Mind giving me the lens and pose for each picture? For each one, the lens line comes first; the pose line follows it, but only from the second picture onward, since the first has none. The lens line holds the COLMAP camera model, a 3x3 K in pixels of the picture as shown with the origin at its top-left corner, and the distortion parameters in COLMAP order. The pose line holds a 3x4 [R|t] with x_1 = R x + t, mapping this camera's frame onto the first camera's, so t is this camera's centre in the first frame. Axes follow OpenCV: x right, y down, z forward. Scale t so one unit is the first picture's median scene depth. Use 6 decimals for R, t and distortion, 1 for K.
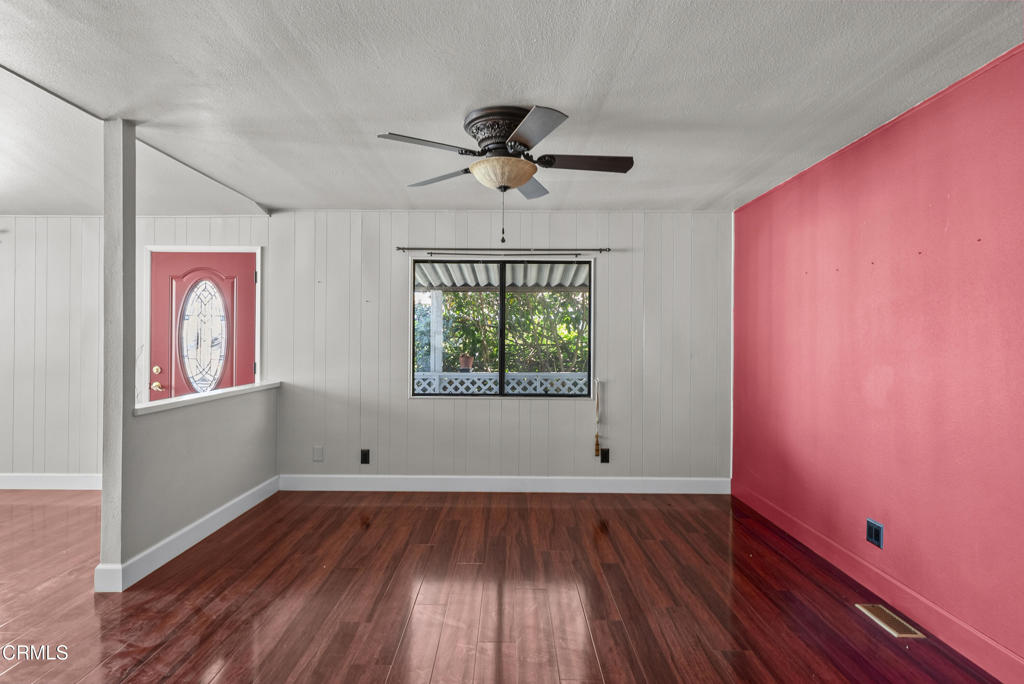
lens RADIAL K [[514.2, 0, 512.0], [0, 514.2, 342.0], [0, 0, 1]] dist [-0.000177, -0.000137]
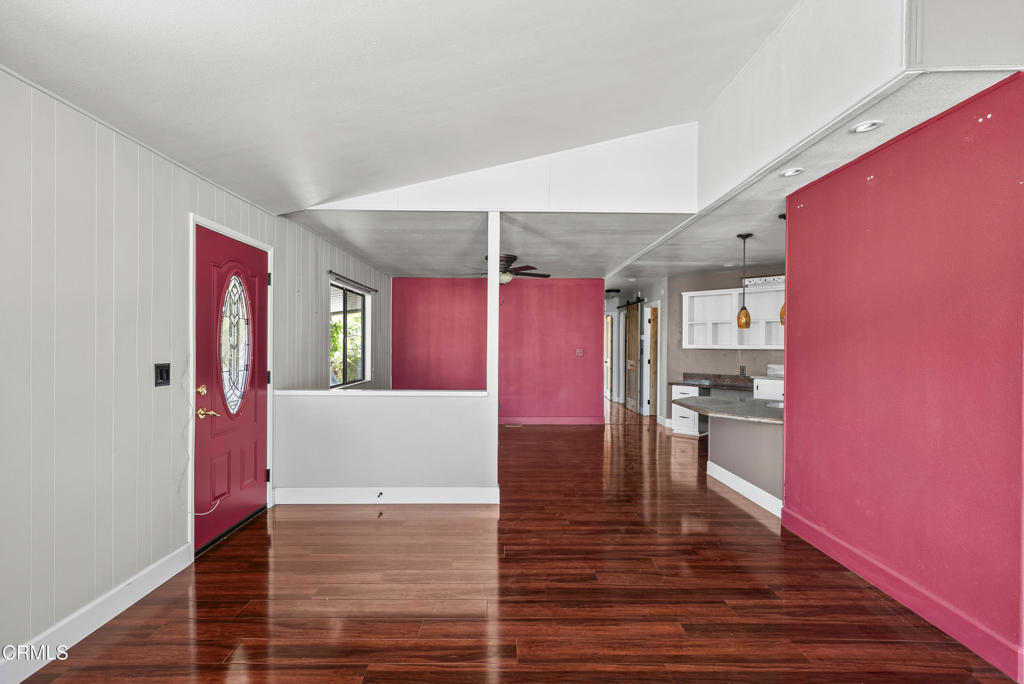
lens RADIAL K [[483.1, 0, 507.1], [0, 483.1, 345.8], [0, 0, 1]] dist [0.000219, 0.000311]
pose [[-0.006455, -0.008550, 0.999943, -1.373887], [-0.004507, 0.999954, 0.008521, -0.015020], [-0.999969, -0.004451, -0.006494, 0.576301]]
